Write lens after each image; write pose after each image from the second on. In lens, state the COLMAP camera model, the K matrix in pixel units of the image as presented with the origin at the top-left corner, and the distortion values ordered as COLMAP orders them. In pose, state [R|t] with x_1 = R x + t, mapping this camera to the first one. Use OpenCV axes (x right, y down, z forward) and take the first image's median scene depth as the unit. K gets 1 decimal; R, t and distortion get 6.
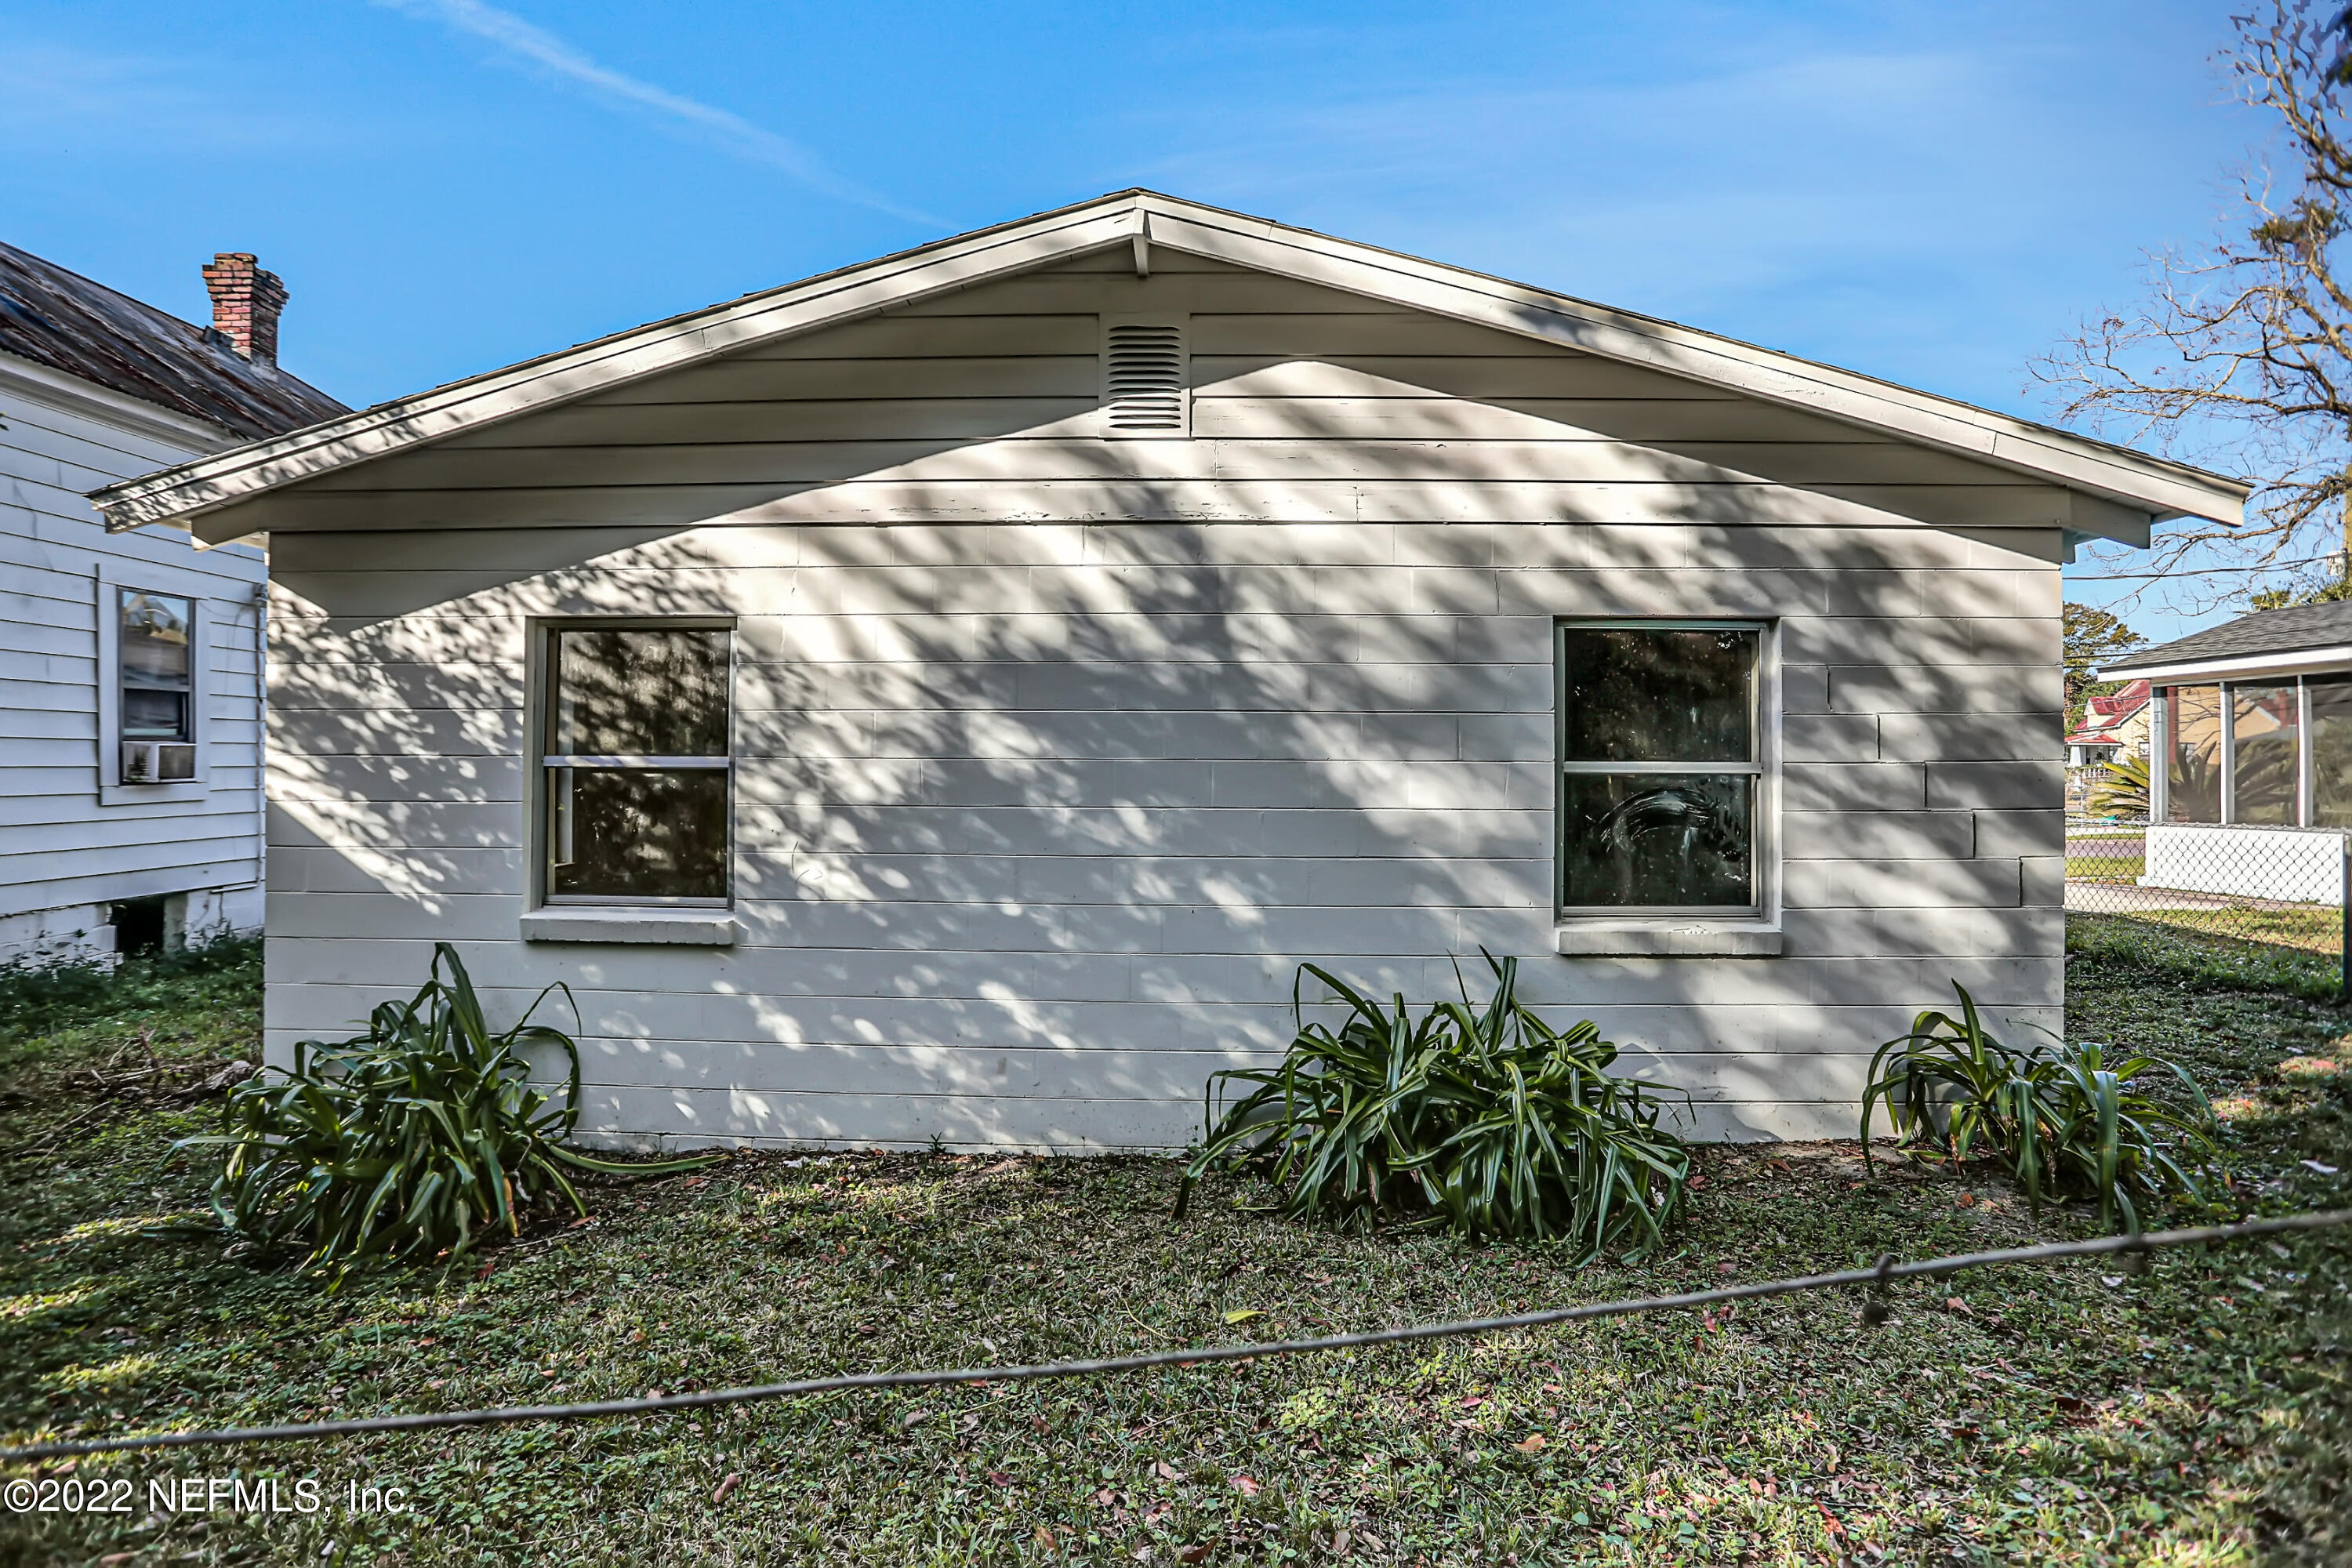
lens RADIAL K [[1133.8, 0, 1179.3], [0, 1133.8, 777.7], [0, 0, 1]] dist [-0.004780, -0.000521]
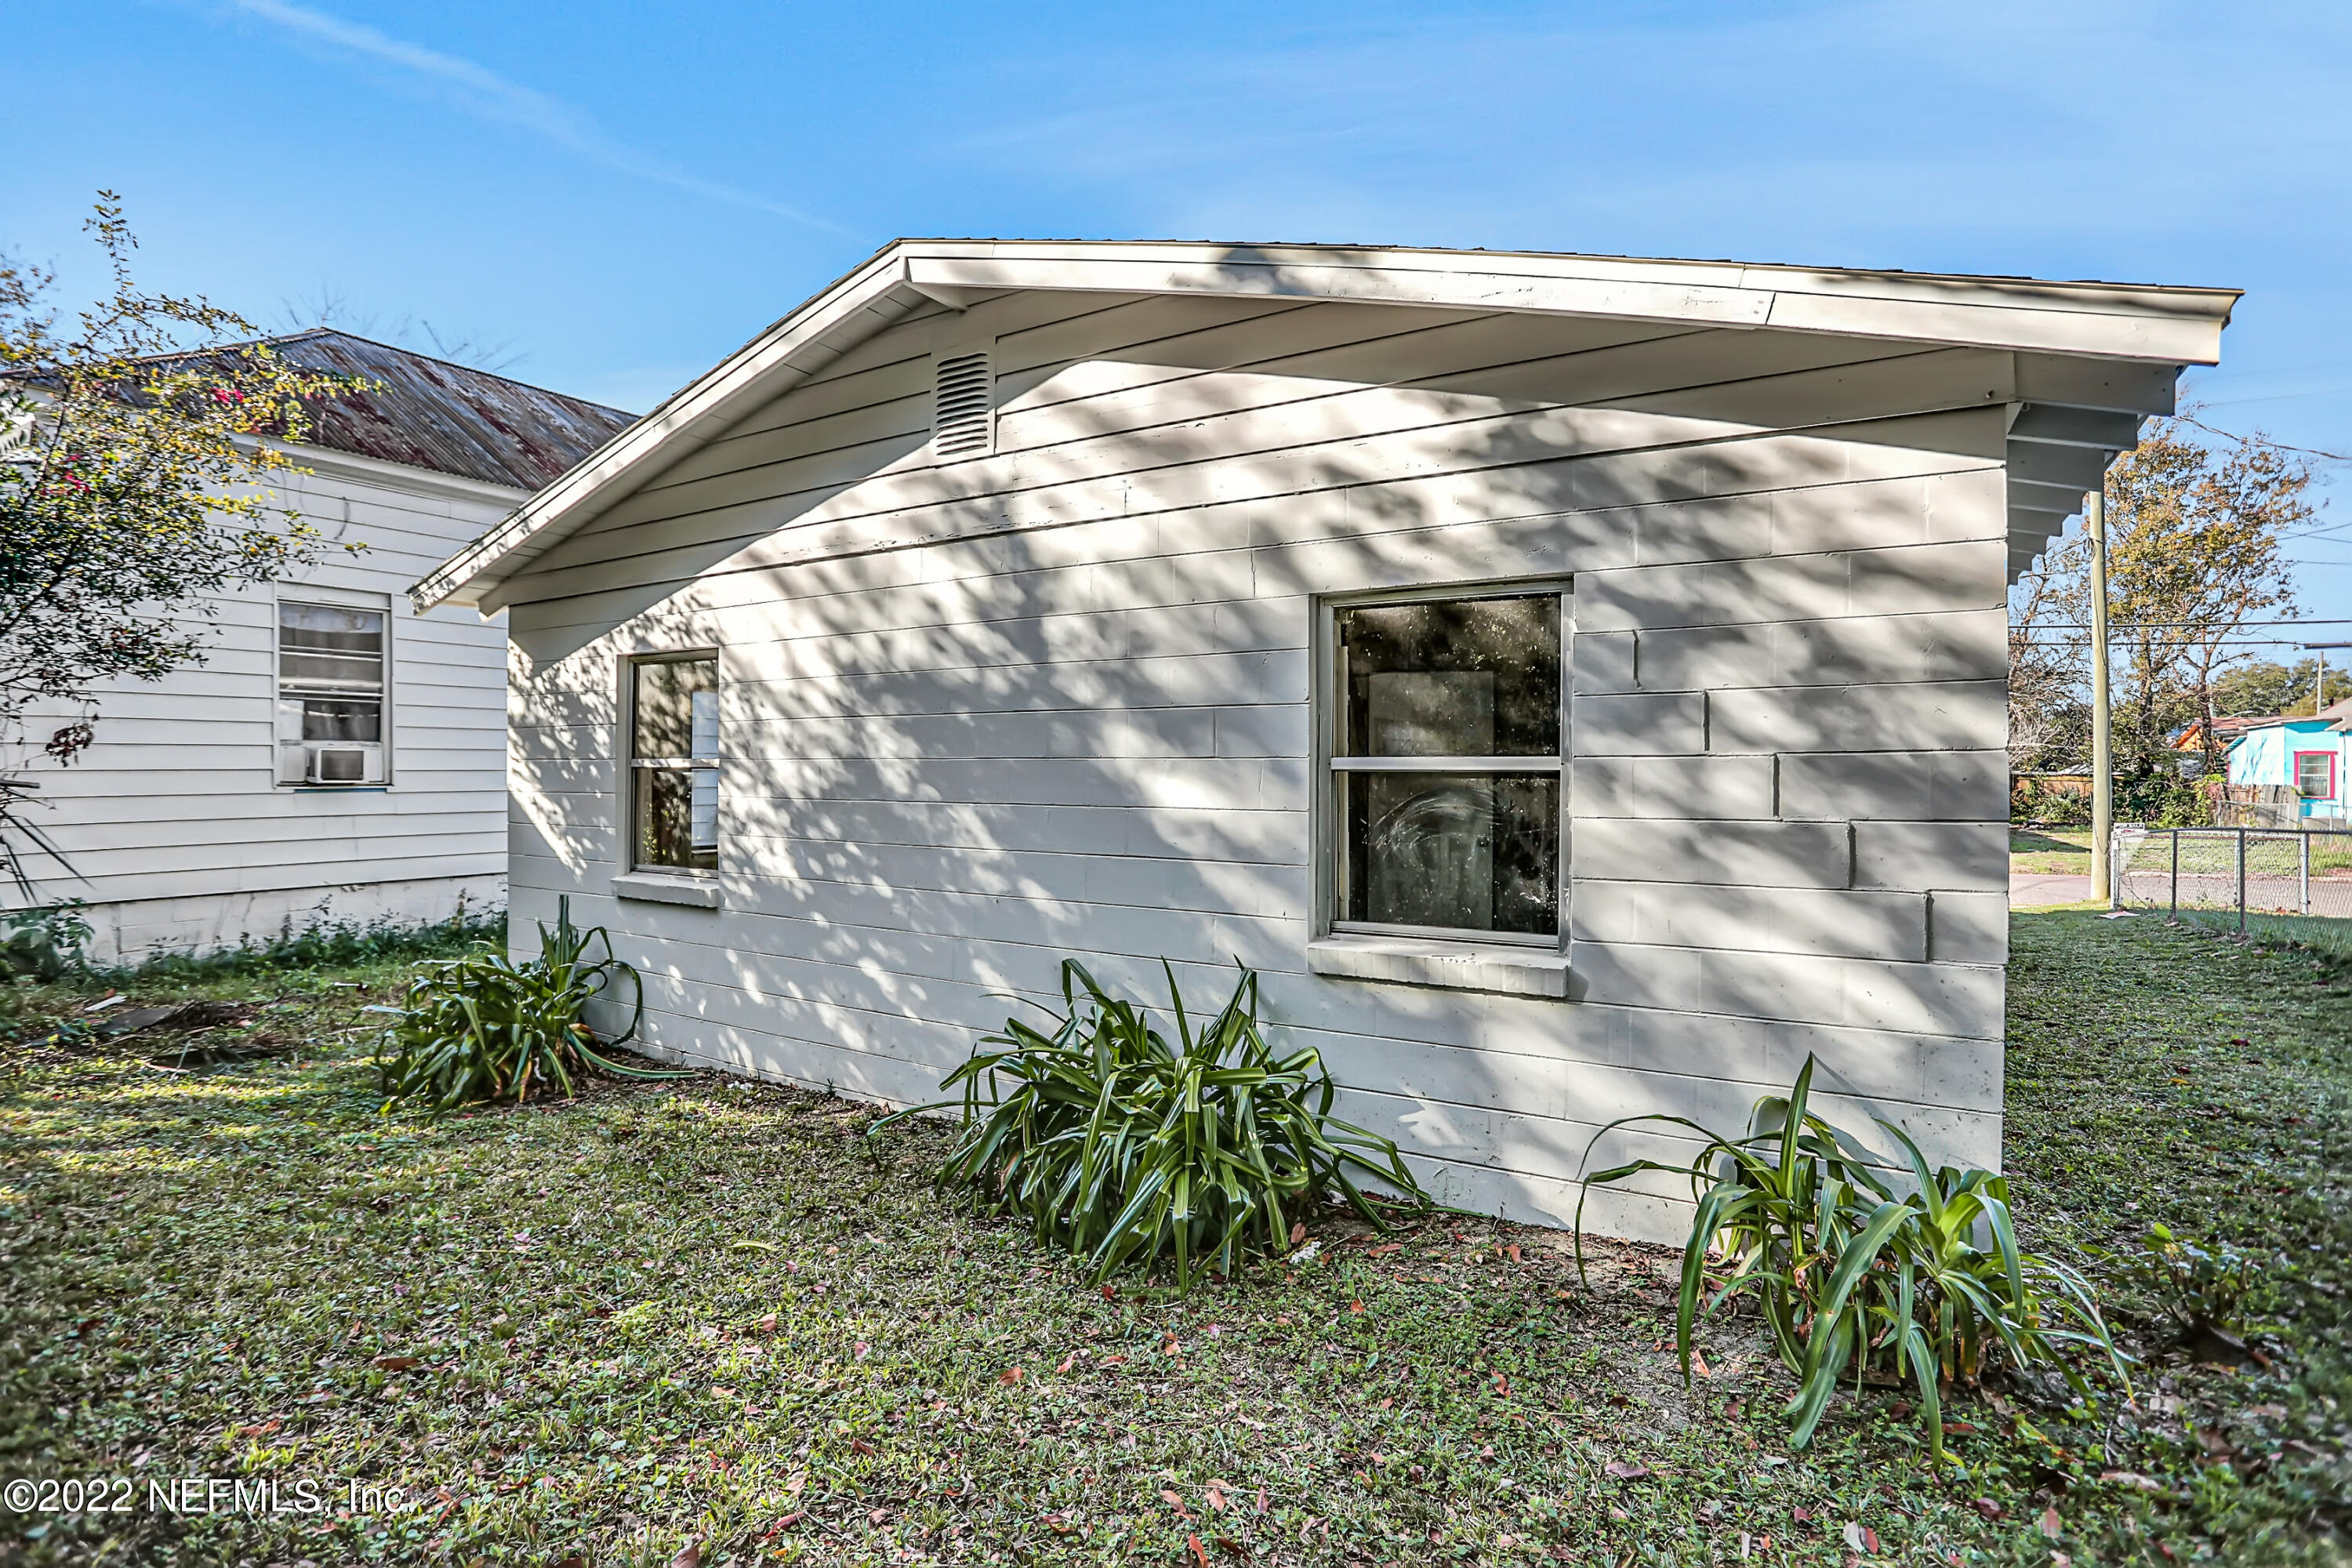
lens RADIAL K [[1133.8, 0, 1179.3], [0, 1133.8, 777.7], [0, 0, 1]] dist [-0.004780, -0.000521]
pose [[0.868421, -0.001728, -0.495824, 0.669255], [-0.004212, 0.999932, -0.010862, 0.011238], [0.495809, 0.011522, 0.868355, 0.169606]]
